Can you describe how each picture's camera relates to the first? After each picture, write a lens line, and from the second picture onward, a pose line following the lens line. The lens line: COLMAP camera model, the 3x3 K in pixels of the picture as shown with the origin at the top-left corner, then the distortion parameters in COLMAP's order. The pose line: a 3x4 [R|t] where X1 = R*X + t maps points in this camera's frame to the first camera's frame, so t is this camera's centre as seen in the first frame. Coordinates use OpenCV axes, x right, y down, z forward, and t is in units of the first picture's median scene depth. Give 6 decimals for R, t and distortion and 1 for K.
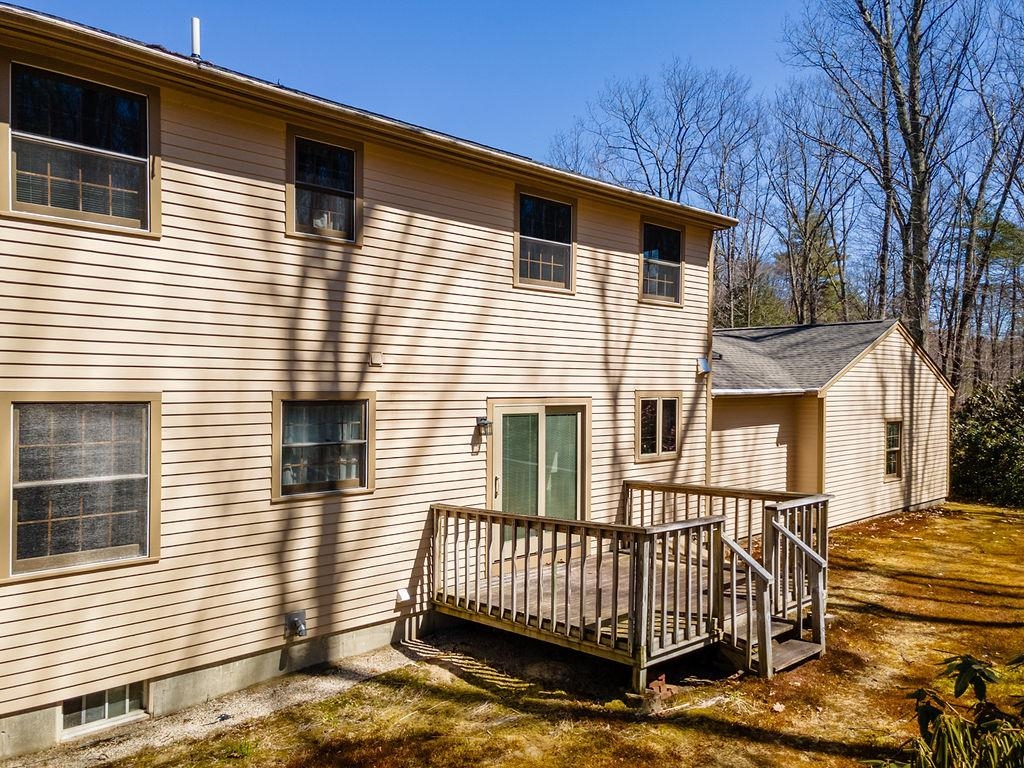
lens RADIAL K [[772.7, 0, 508.2], [0, 772.7, 369.0], [0, 0, 1]] dist [0.046242, 0.001847]
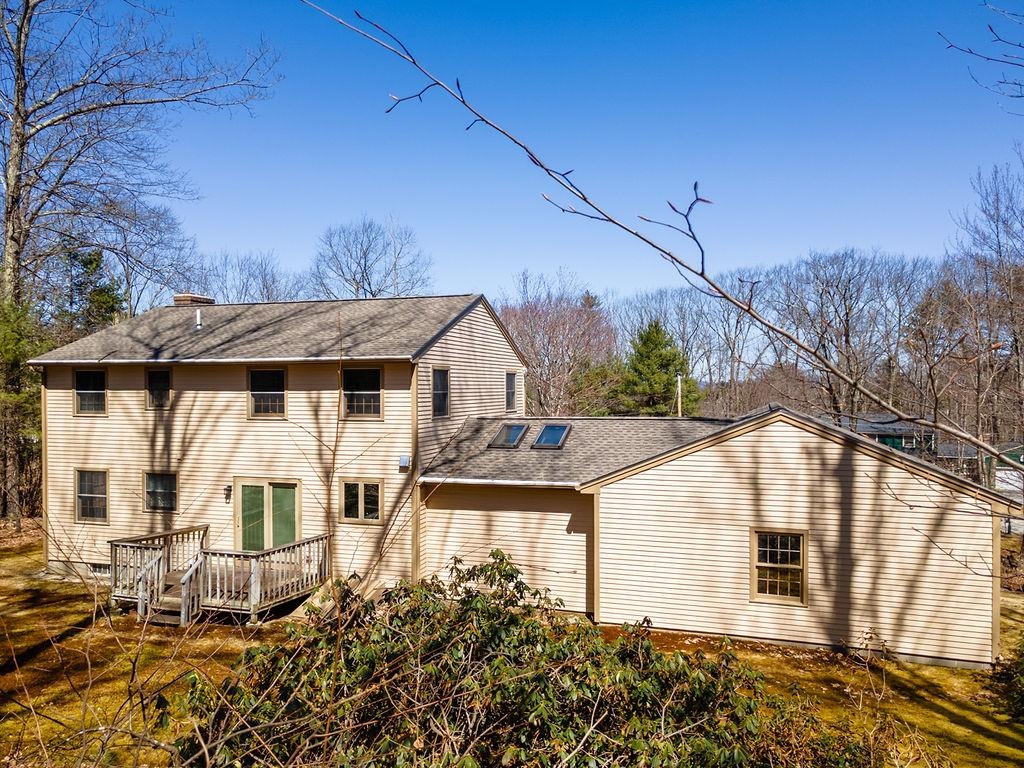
lens RADIAL K [[772.7, 0, 508.2], [0, 772.7, 369.0], [0, 0, 1]] dist [0.046242, 0.001847]
pose [[0.461903, -0.036445, -0.886181, 1.989516], [0.019987, 0.999329, -0.030680, -0.156257], [0.886705, -0.003541, 0.462322, 0.653518]]
